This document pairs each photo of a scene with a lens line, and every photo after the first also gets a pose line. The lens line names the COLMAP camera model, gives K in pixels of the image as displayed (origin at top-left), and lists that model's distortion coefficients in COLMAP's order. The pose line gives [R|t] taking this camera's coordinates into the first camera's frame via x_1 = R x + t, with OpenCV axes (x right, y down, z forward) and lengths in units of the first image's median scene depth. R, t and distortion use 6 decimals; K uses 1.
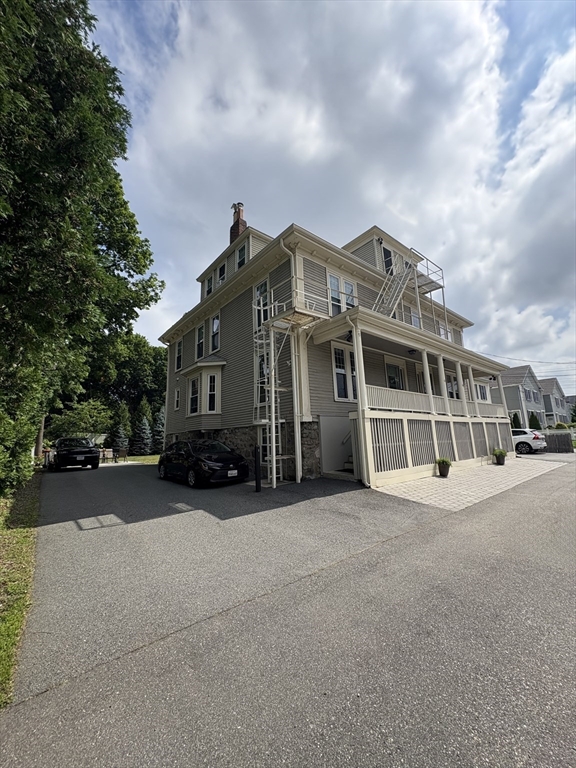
lens RADIAL K [[305.7, 0, 288.0], [0, 305.7, 384.0], [0, 0, 1]] dist [0.000714, 0.000343]
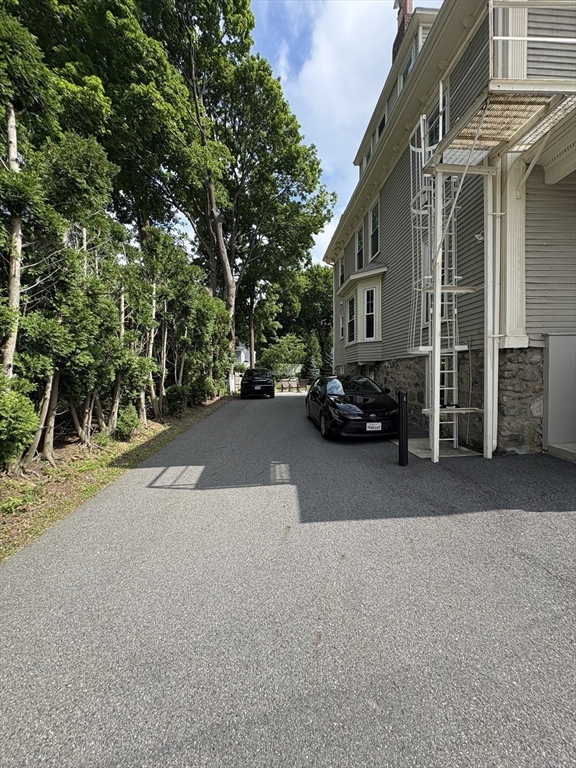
lens RADIAL K [[305.7, 0, 288.0], [0, 305.7, 384.0], [0, 0, 1]] dist [0.000714, 0.000343]
pose [[0.811499, 0.041785, -0.582858, 0.037755], [0.090606, 0.976380, 0.196145, 0.031878], [0.577287, -0.211982, 0.788545, 0.244852]]
